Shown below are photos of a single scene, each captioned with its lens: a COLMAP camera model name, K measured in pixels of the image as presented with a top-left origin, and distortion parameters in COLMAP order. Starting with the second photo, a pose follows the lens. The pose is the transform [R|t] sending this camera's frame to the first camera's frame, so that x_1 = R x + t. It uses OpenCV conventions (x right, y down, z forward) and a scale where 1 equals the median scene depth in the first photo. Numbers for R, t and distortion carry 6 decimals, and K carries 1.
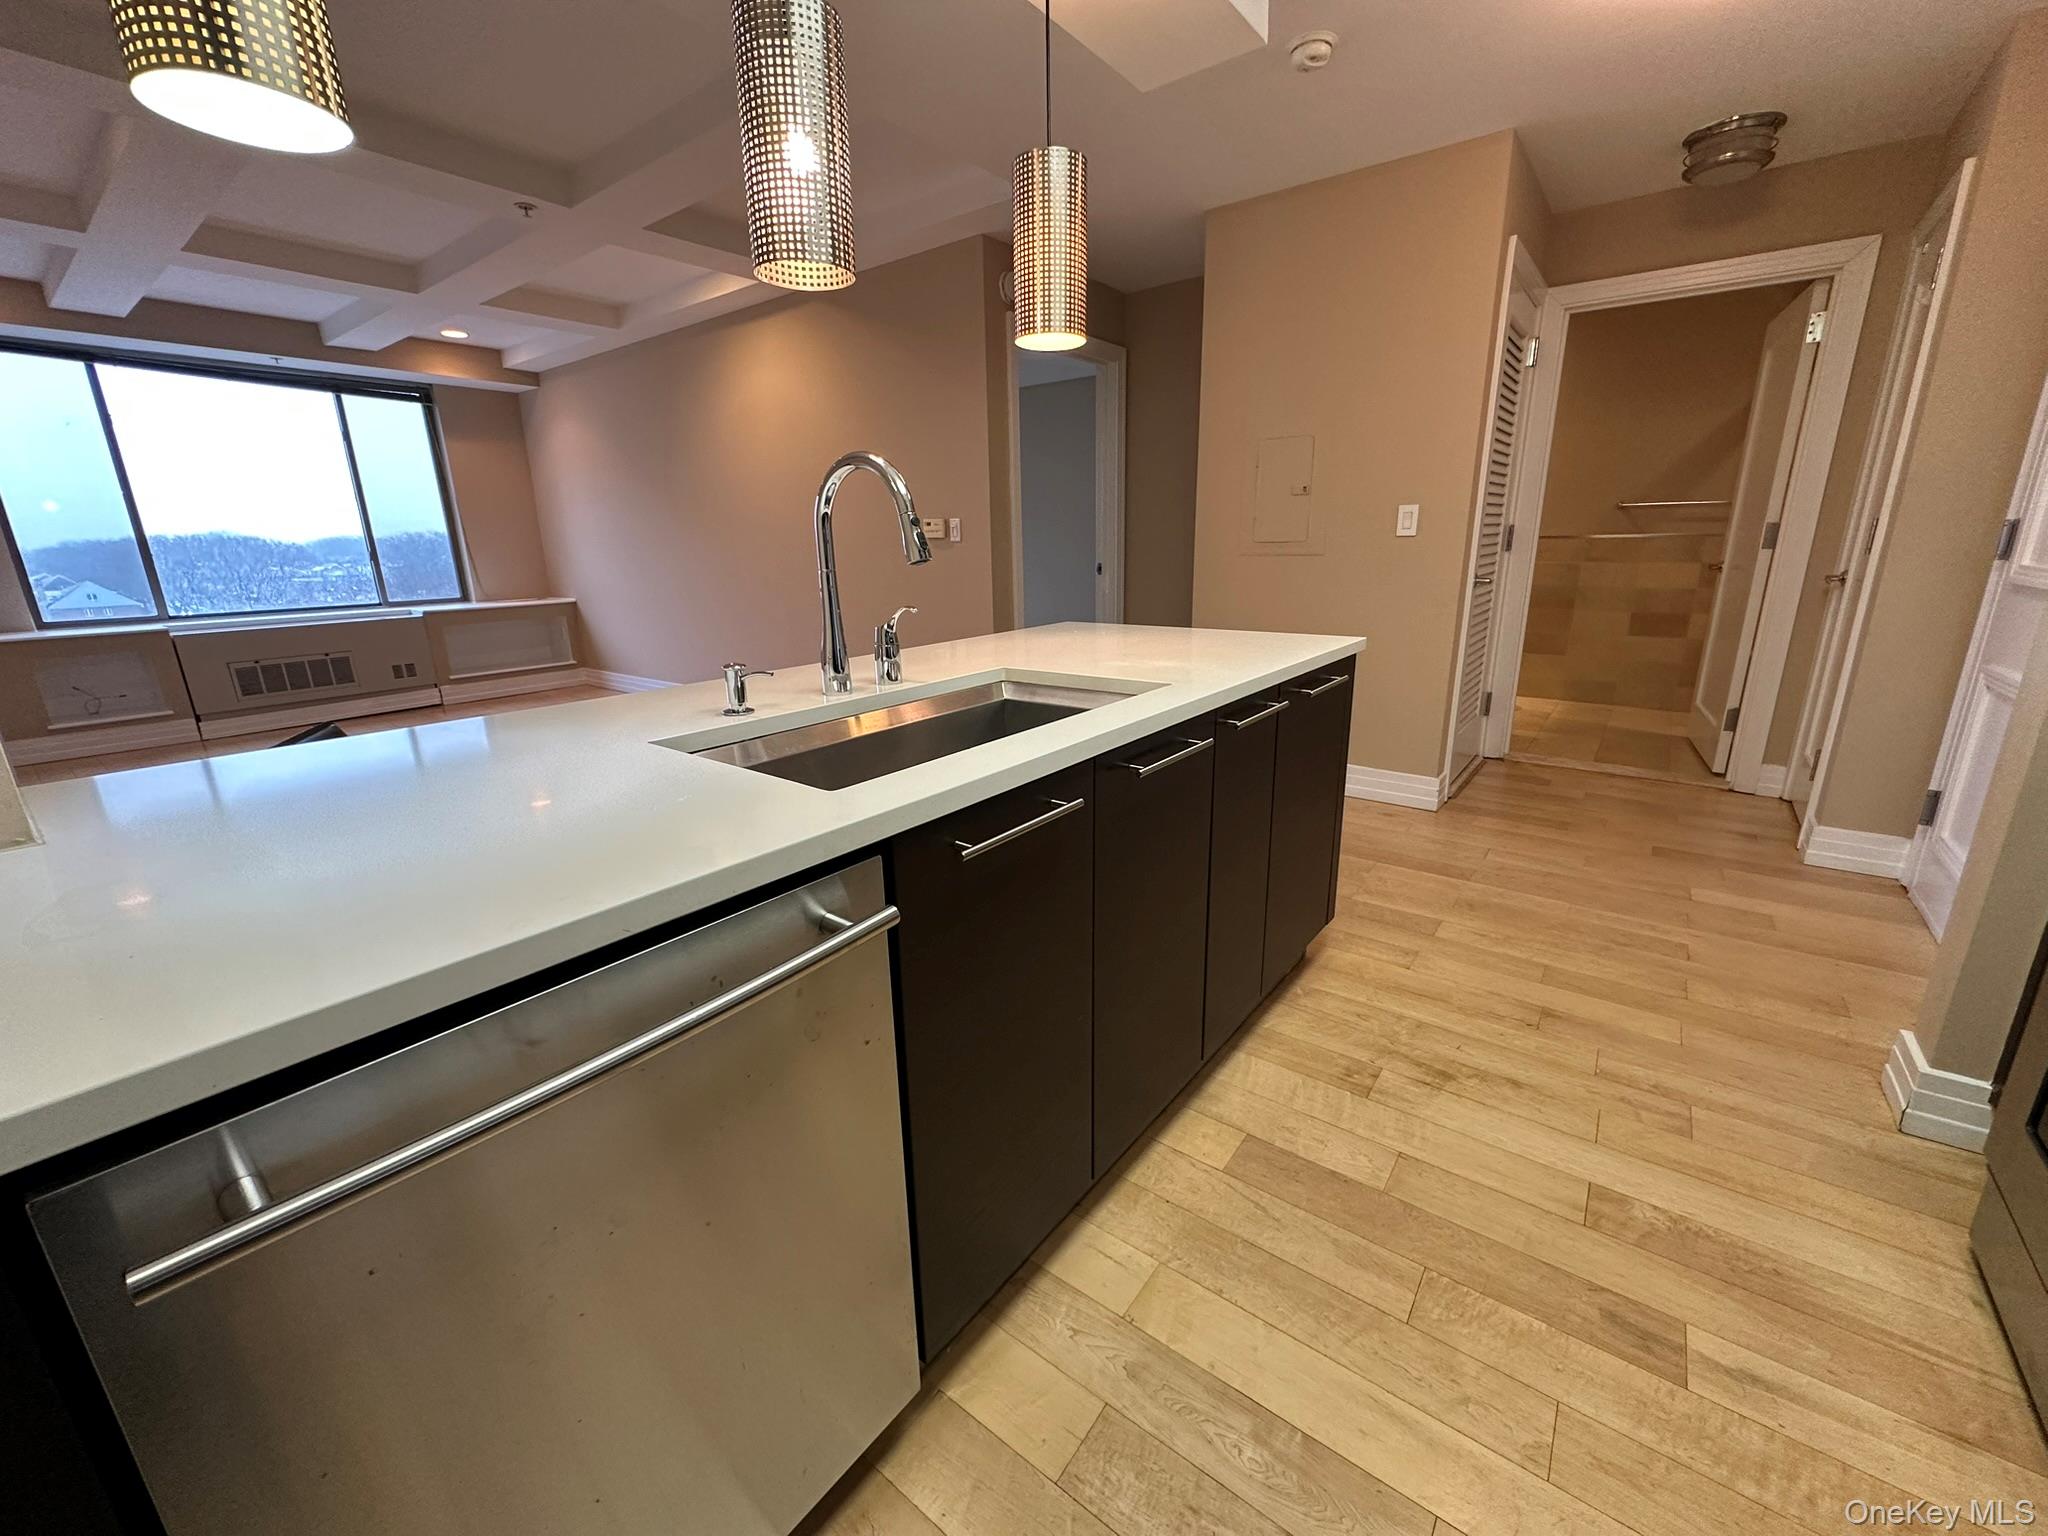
lens RADIAL K [[818.5, 0, 1024.0], [0, 818.5, 768.0], [0, 0, 1]] dist [-0.002440, 0.000227]
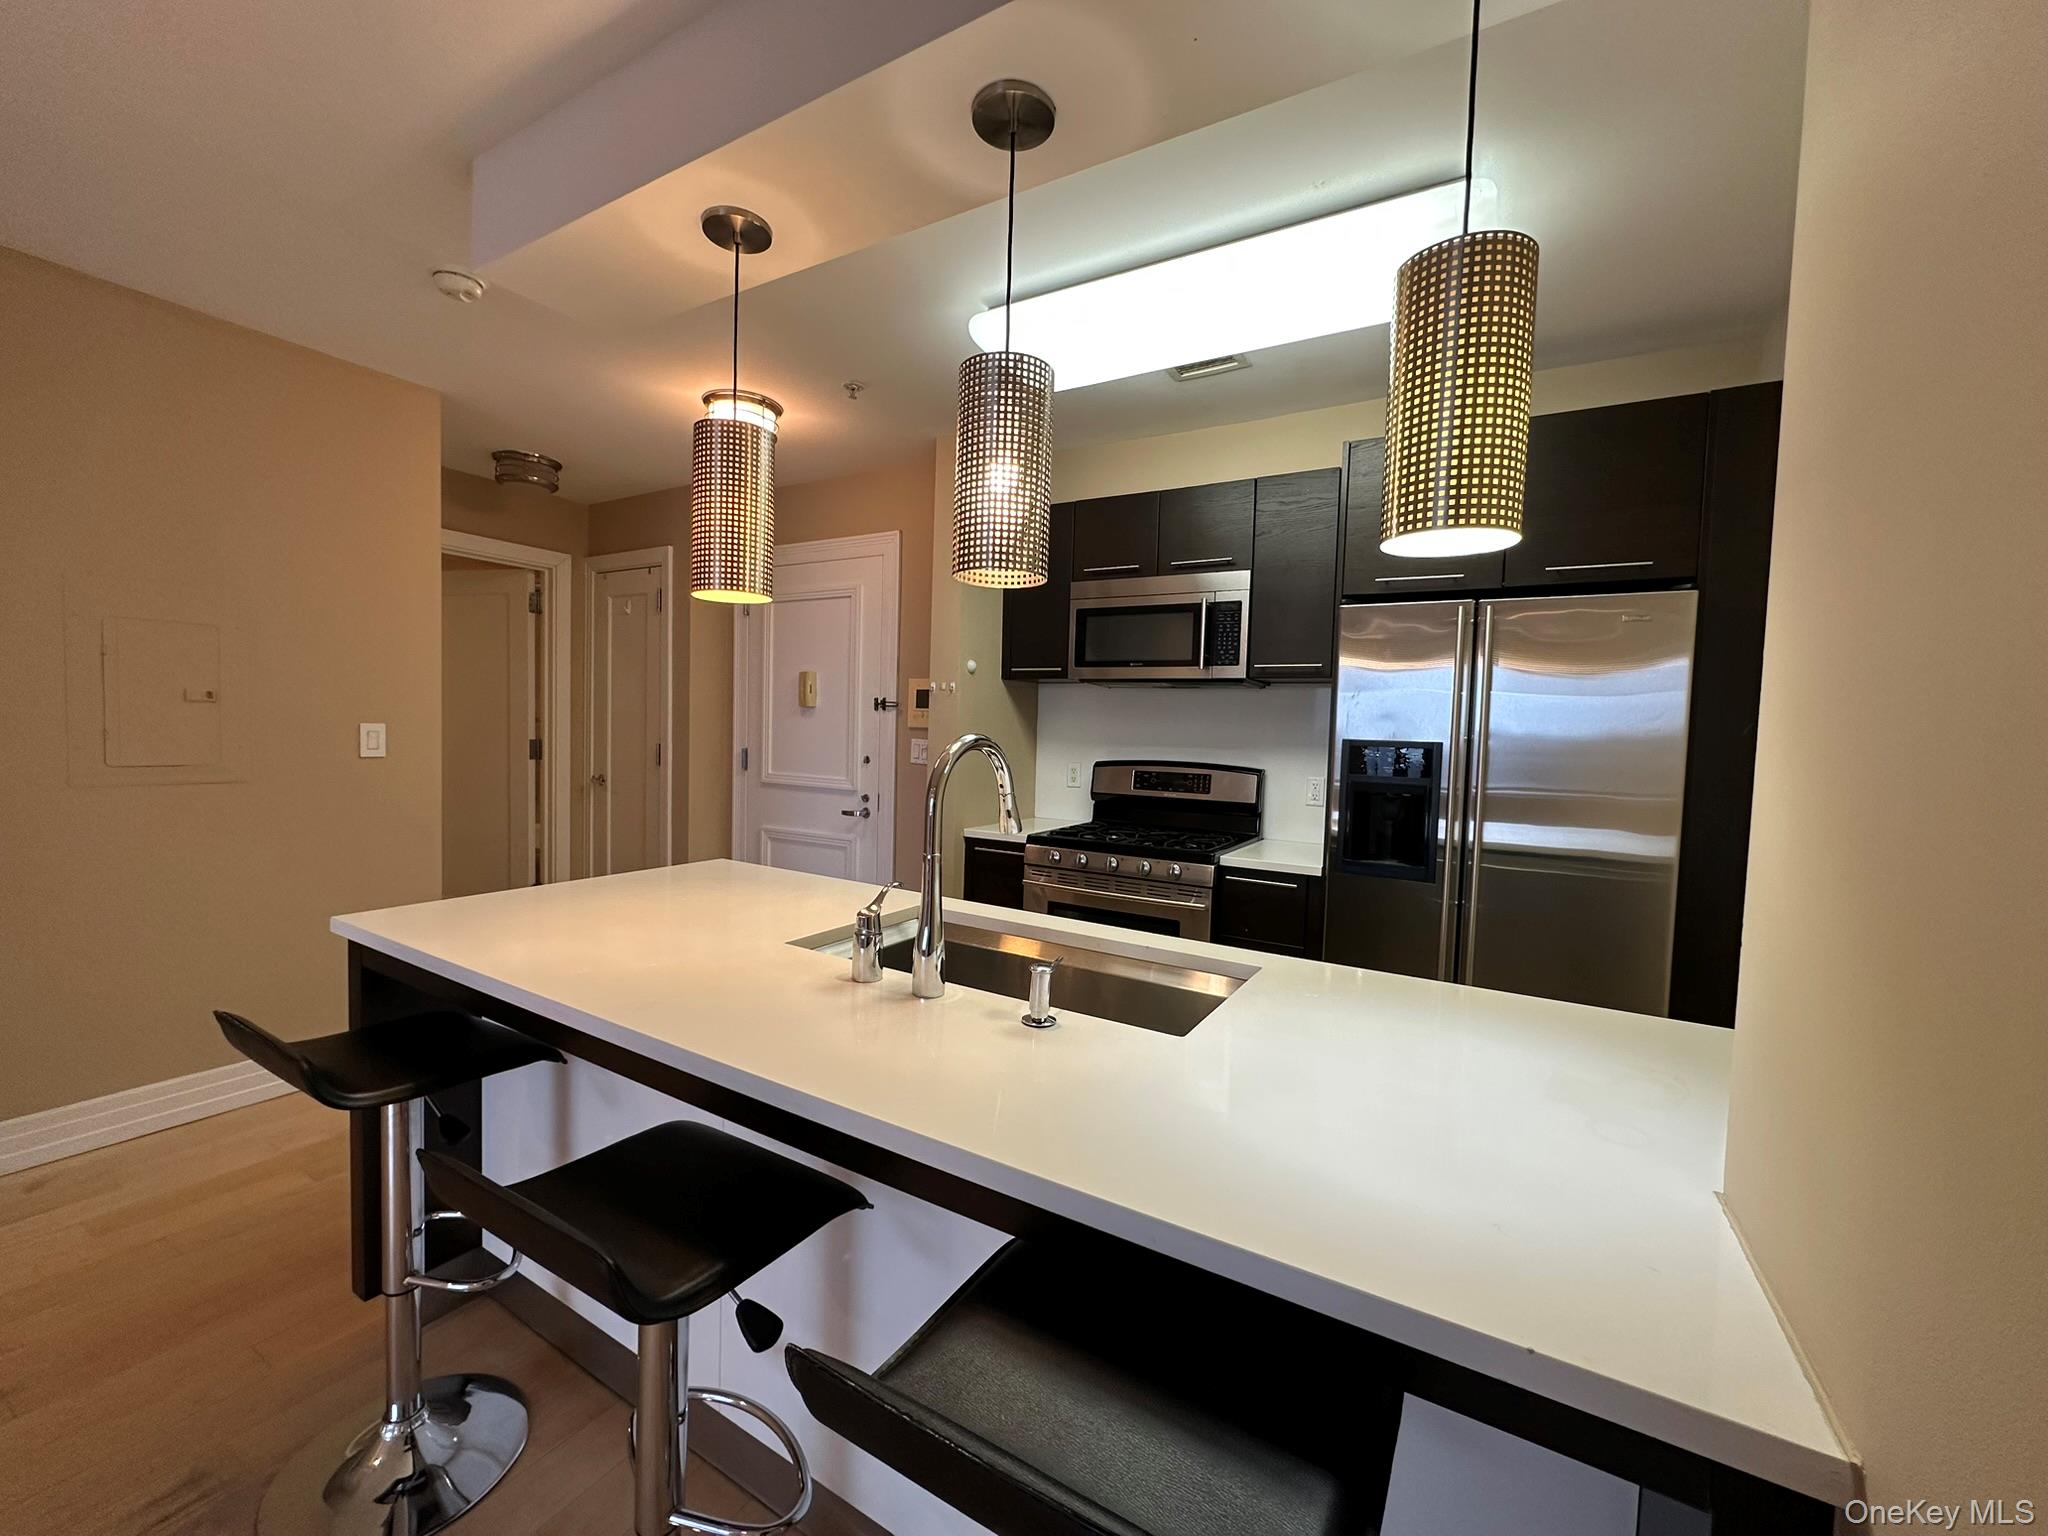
lens RADIAL K [[818.5, 0, 1024.0], [0, 818.5, 768.0], [0, 0, 1]] dist [-0.002440, 0.000227]
pose [[-0.118064, -0.032283, 0.992481, -0.898651], [0.241651, 0.968491, 0.060249, -0.286534], [-0.963154, 0.246948, -0.106543, 0.775890]]
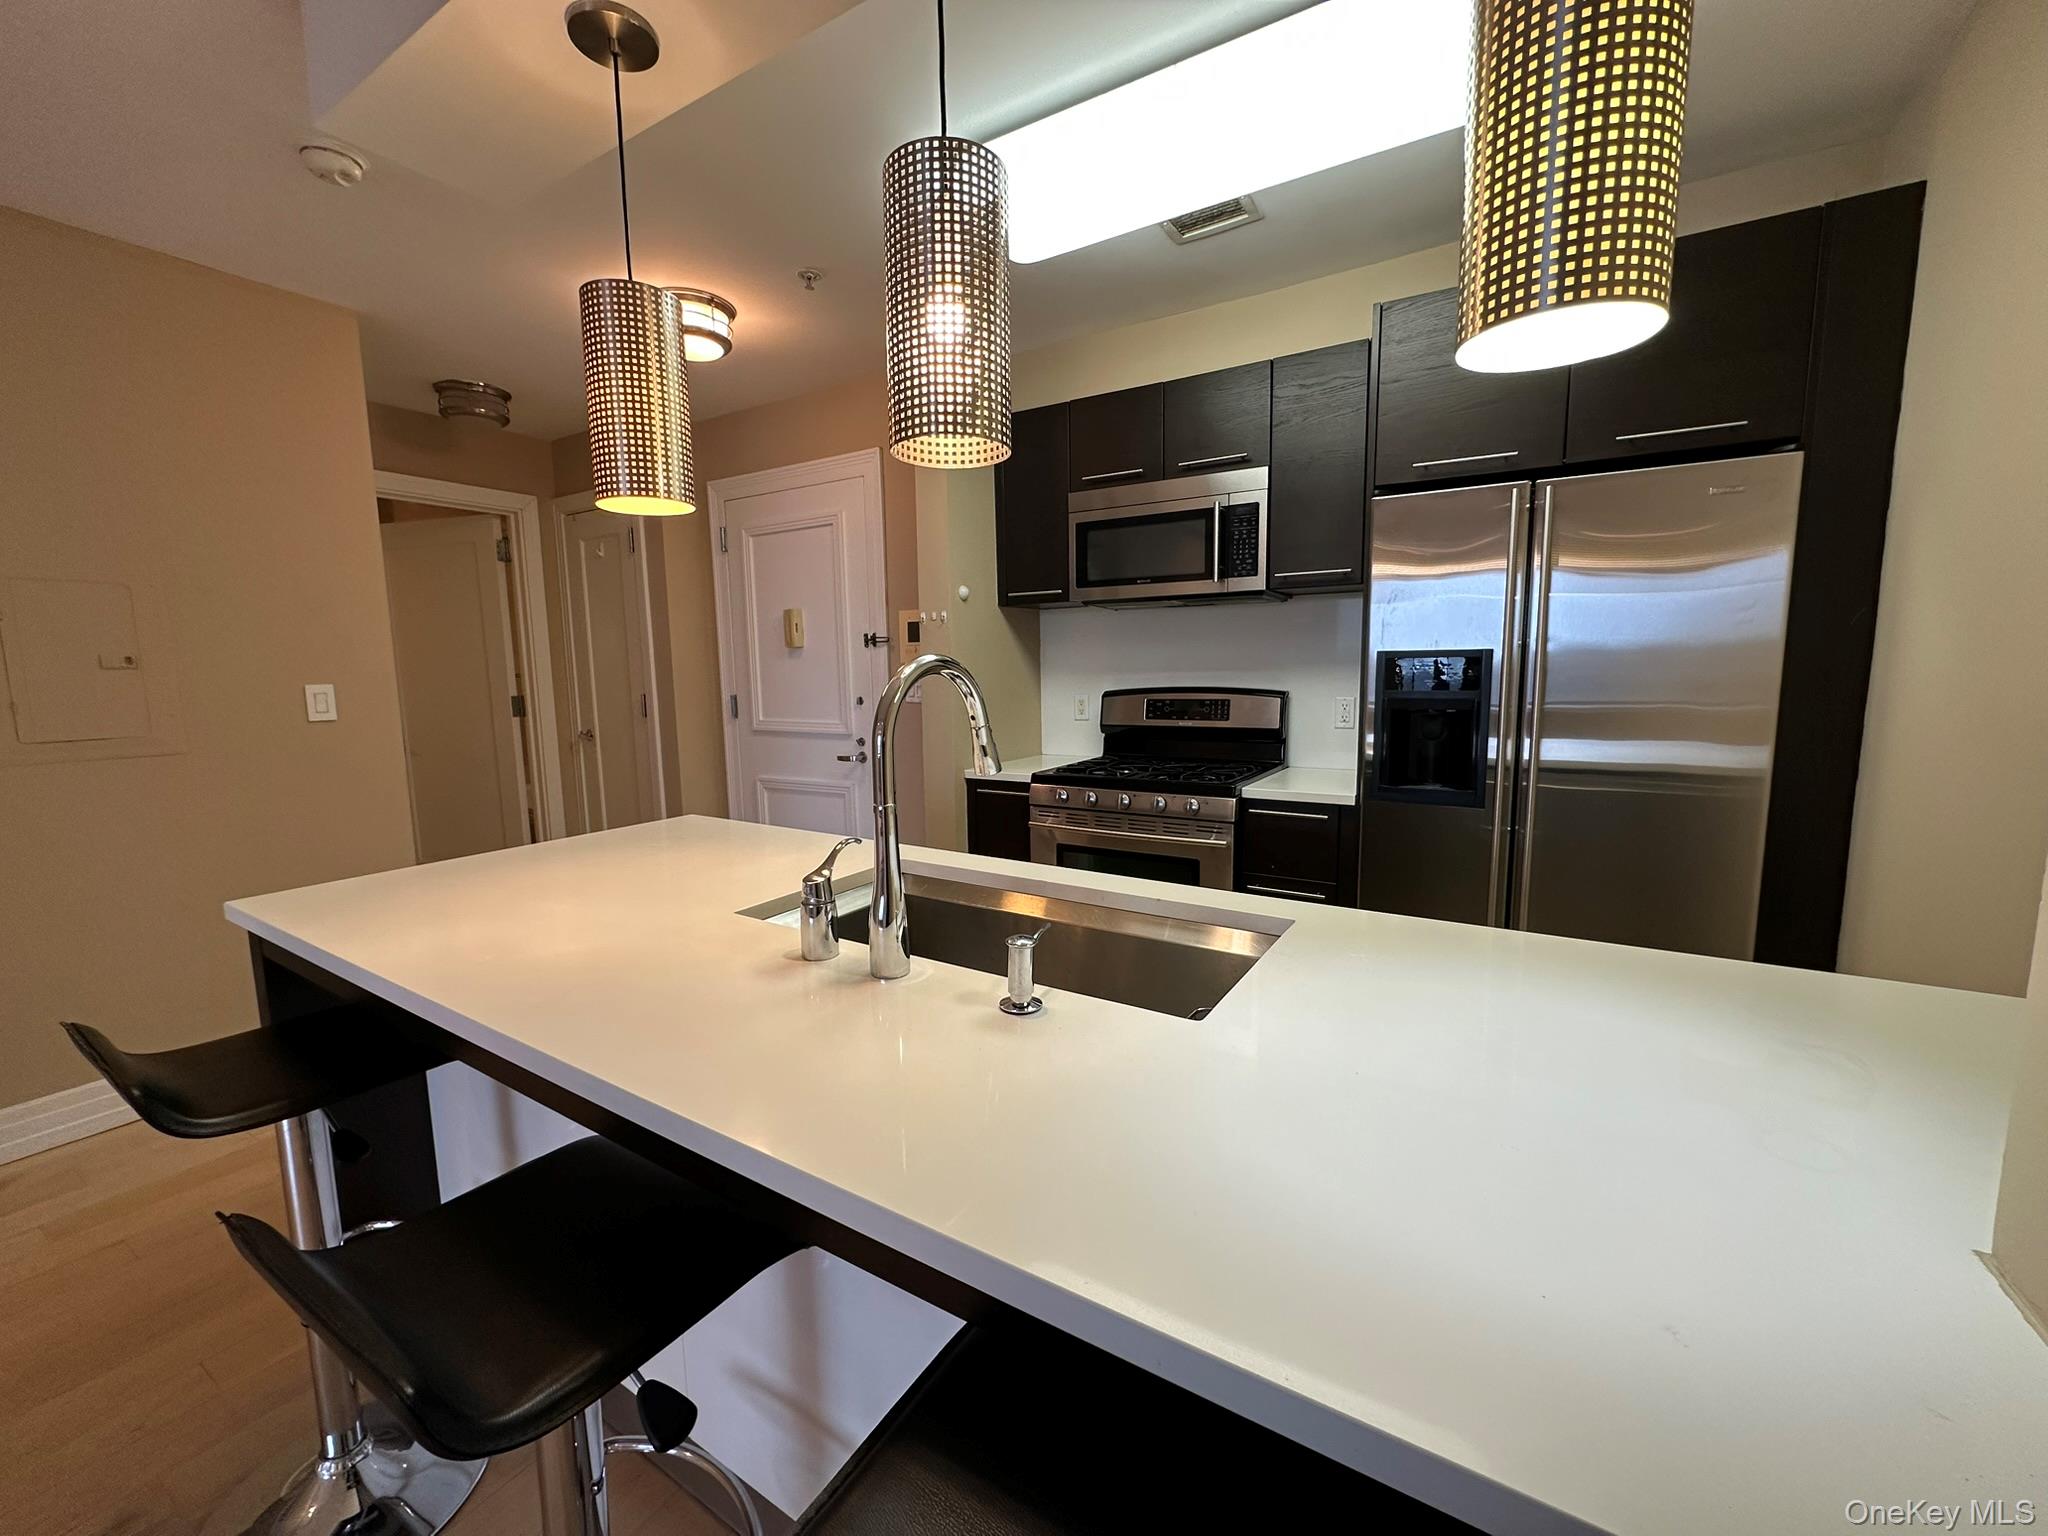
lens RADIAL K [[818.5, 0, 1024.0], [0, 818.5, 768.0], [0, 0, 1]] dist [-0.002440, 0.000227]
pose [[-0.097670, -0.102273, 0.989950, -0.763859], [0.286398, 0.949740, 0.126376, -0.259717], [-0.953120, 0.295863, -0.063470, 0.731068]]
